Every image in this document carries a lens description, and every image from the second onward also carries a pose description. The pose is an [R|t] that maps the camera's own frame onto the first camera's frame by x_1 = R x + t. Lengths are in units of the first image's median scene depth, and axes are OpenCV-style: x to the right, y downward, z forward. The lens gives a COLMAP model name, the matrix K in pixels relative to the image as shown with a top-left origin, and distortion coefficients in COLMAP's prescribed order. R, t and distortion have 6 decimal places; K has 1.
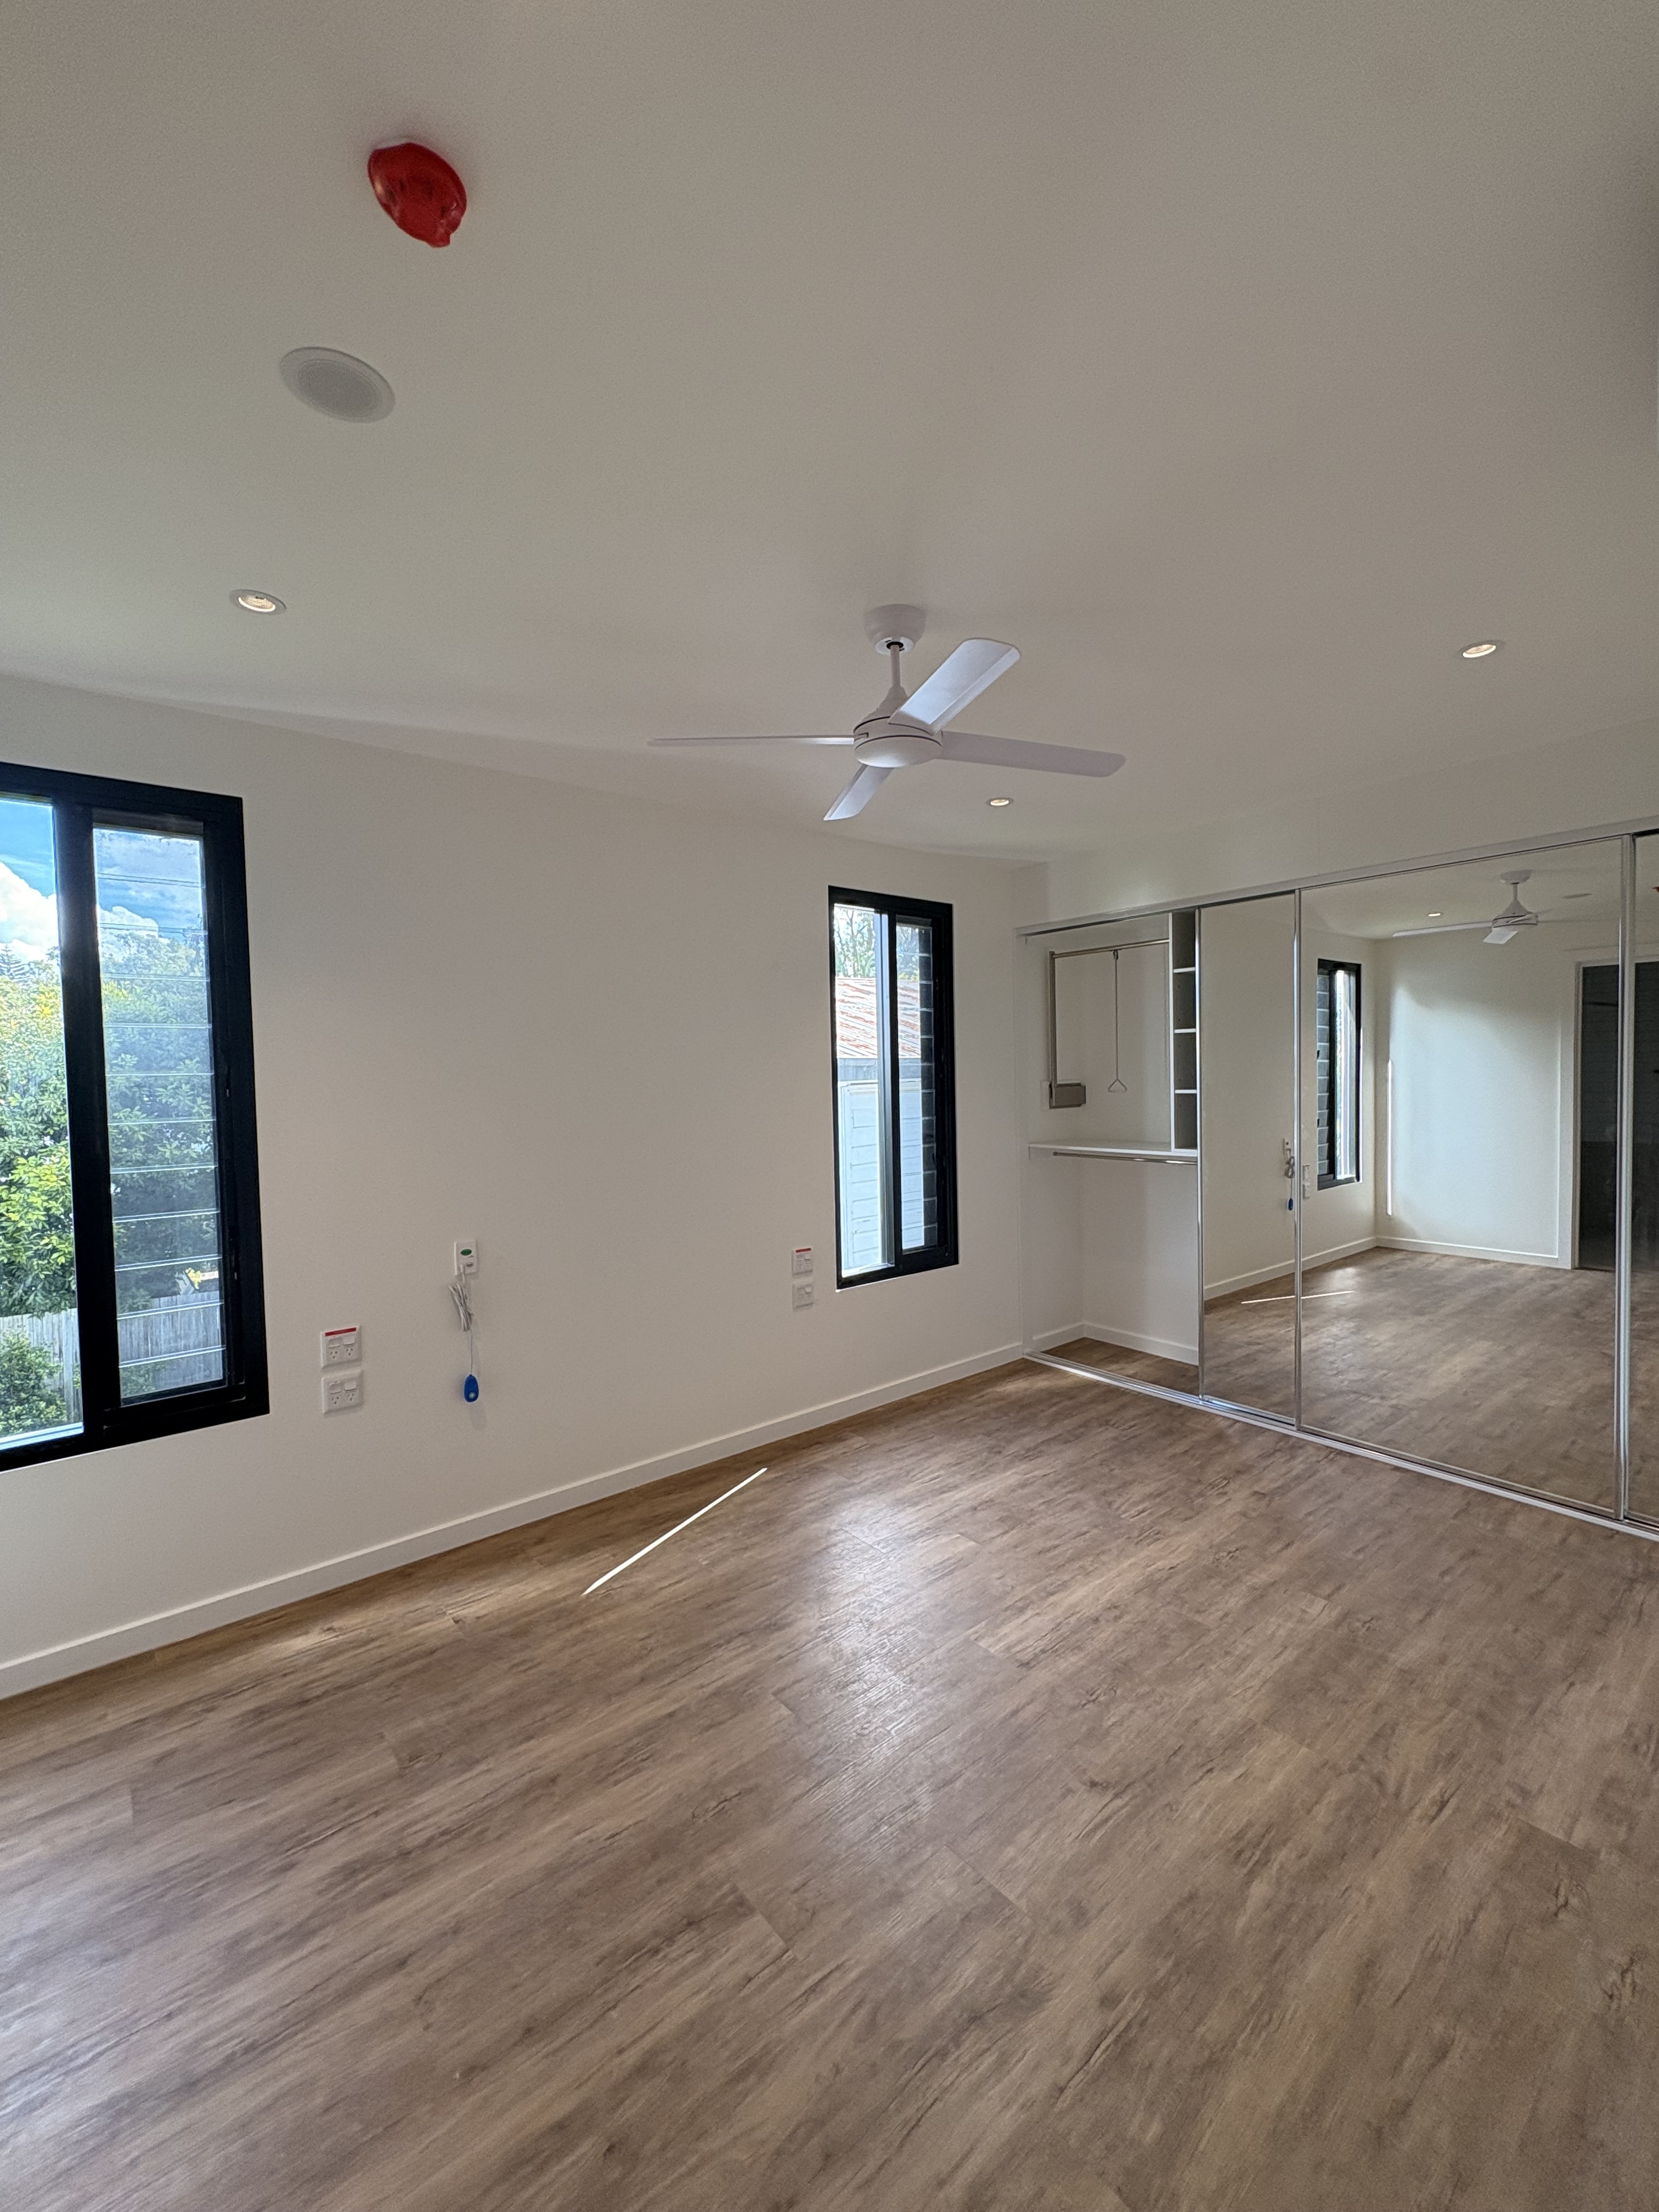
lens RADIAL K [[896.6, 0, 825.6], [0, 896.6, 1117.5], [0, 0, 1]] dist [-0.002204, 0.001312]
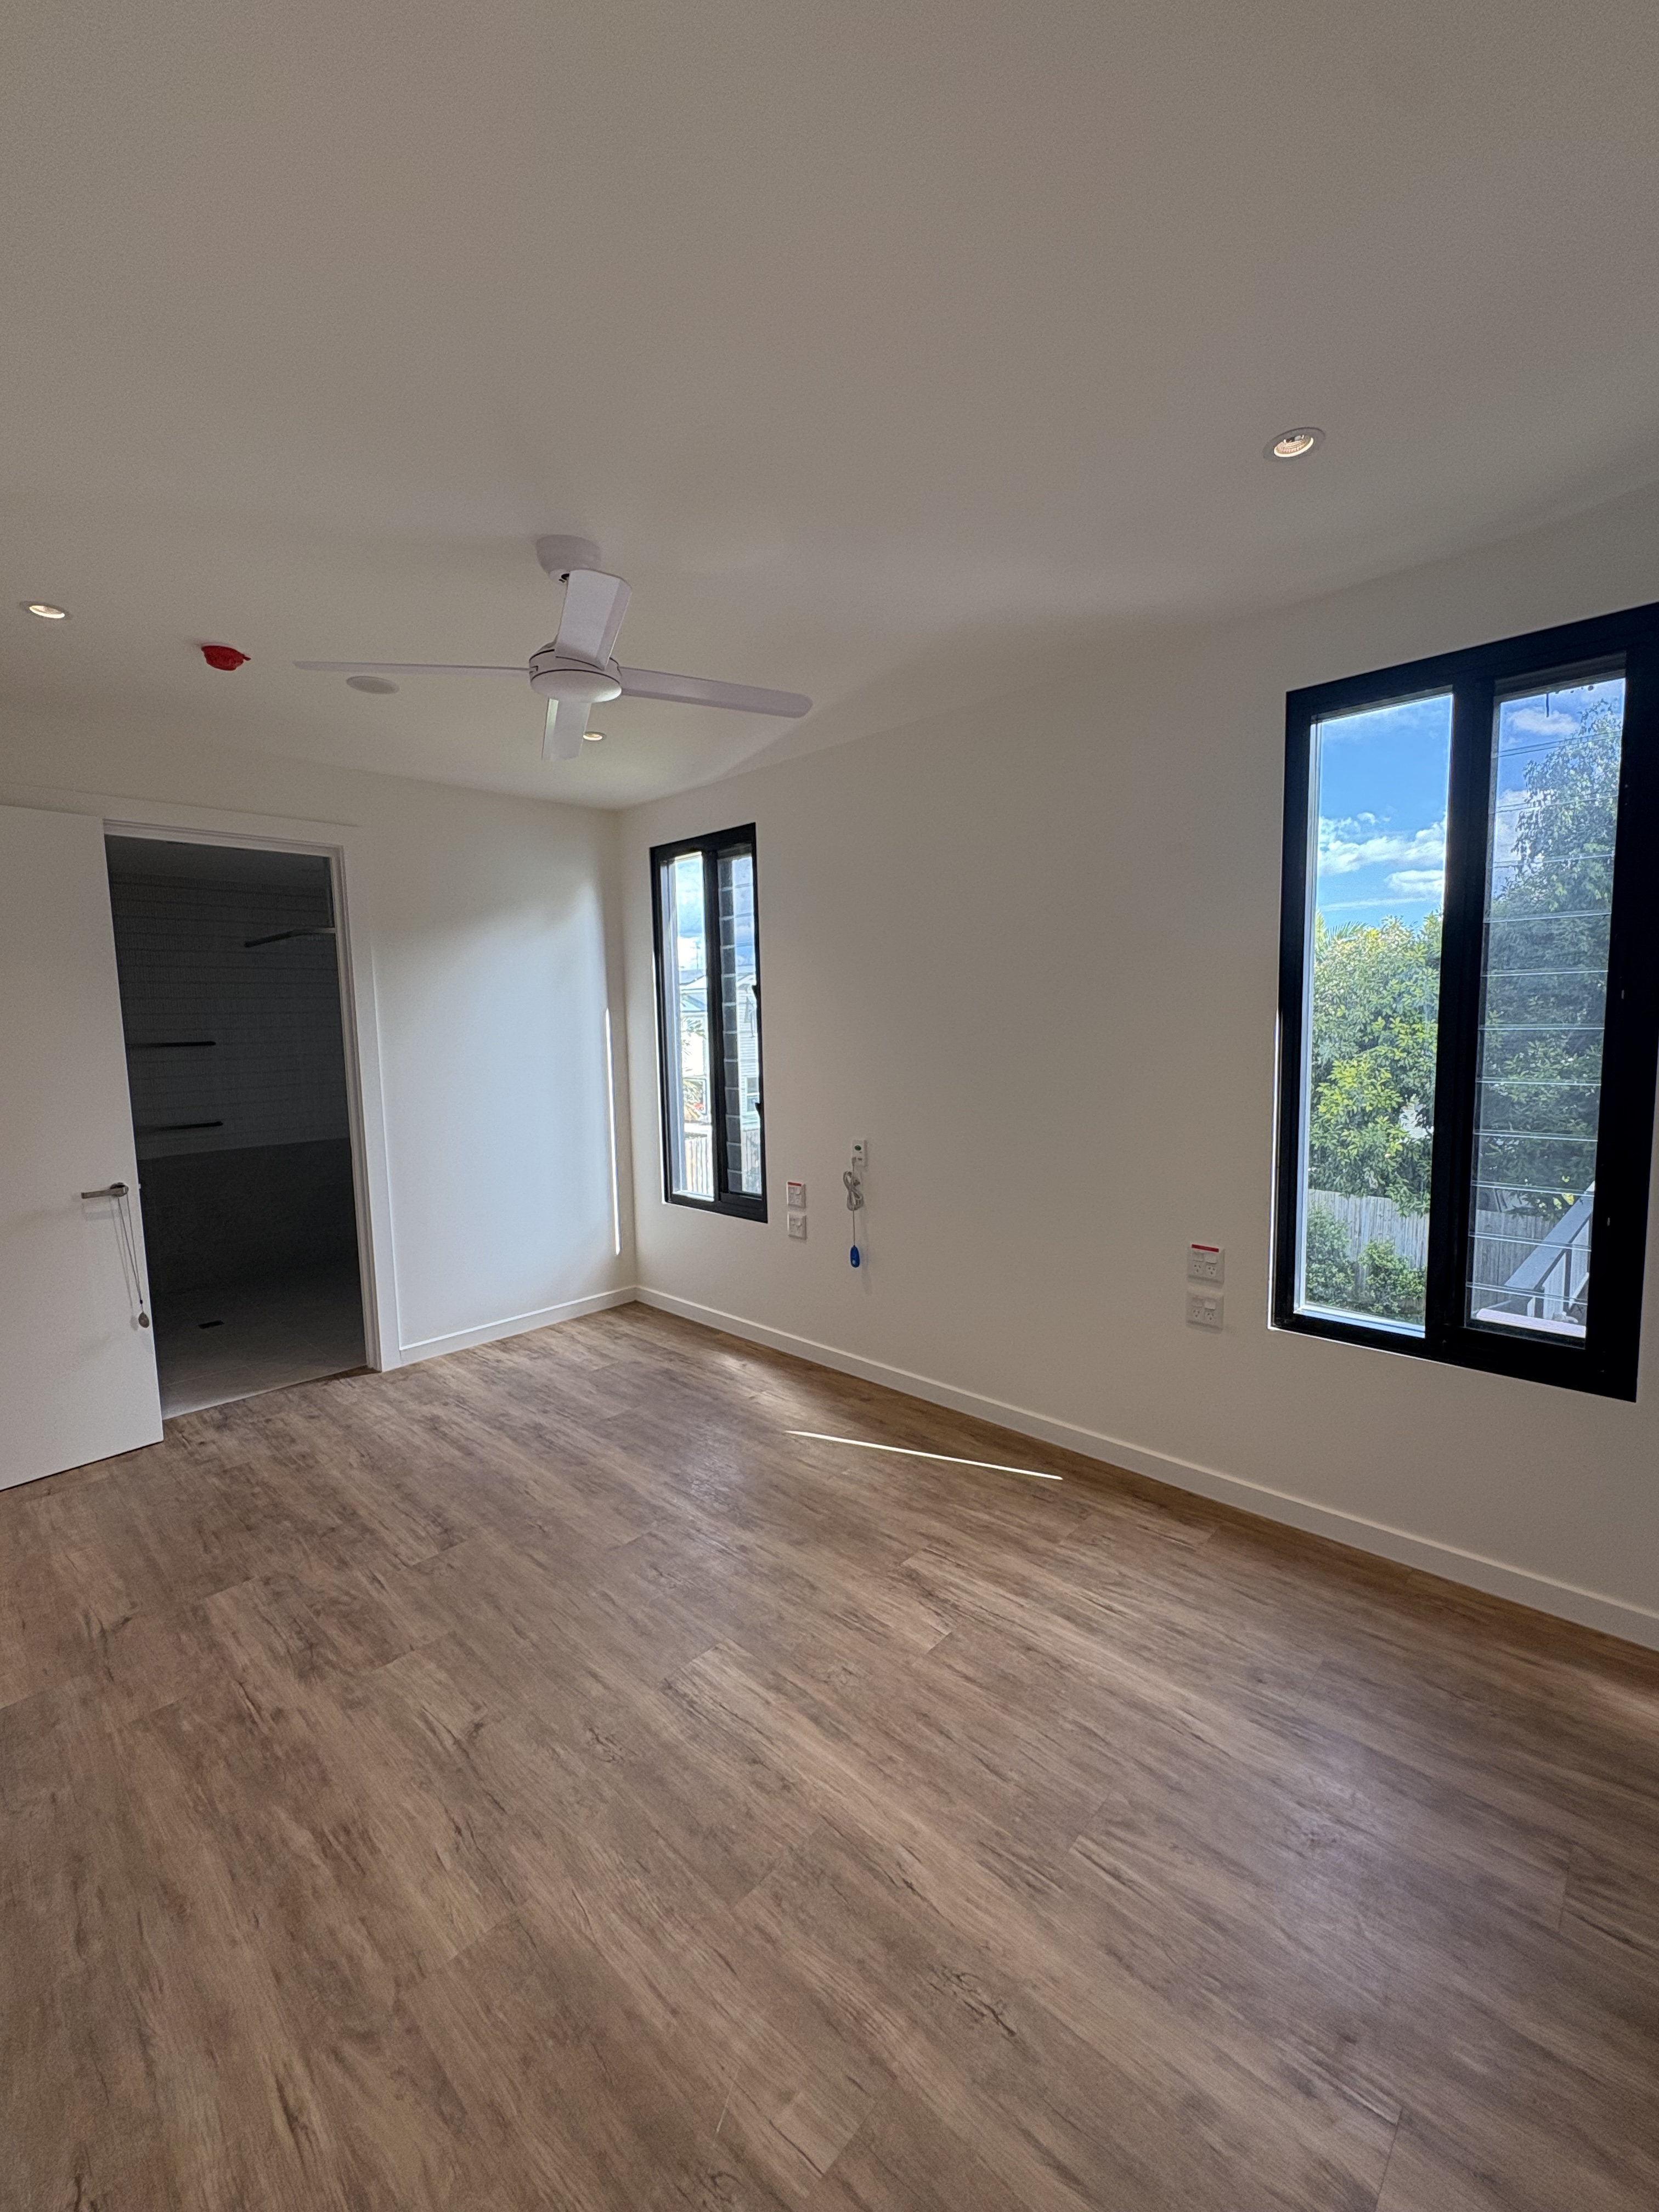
lens RADIAL K [[896.6, 0, 833.0], [0, 896.6, 1109.3], [0, 0, 1]] dist [-0.002204, 0.001312]
pose [[0.142612, 0.119850, -0.982496, 1.217520], [-0.029788, 0.992712, 0.116773, -0.069366], [0.989330, 0.012614, 0.145143, 1.197376]]
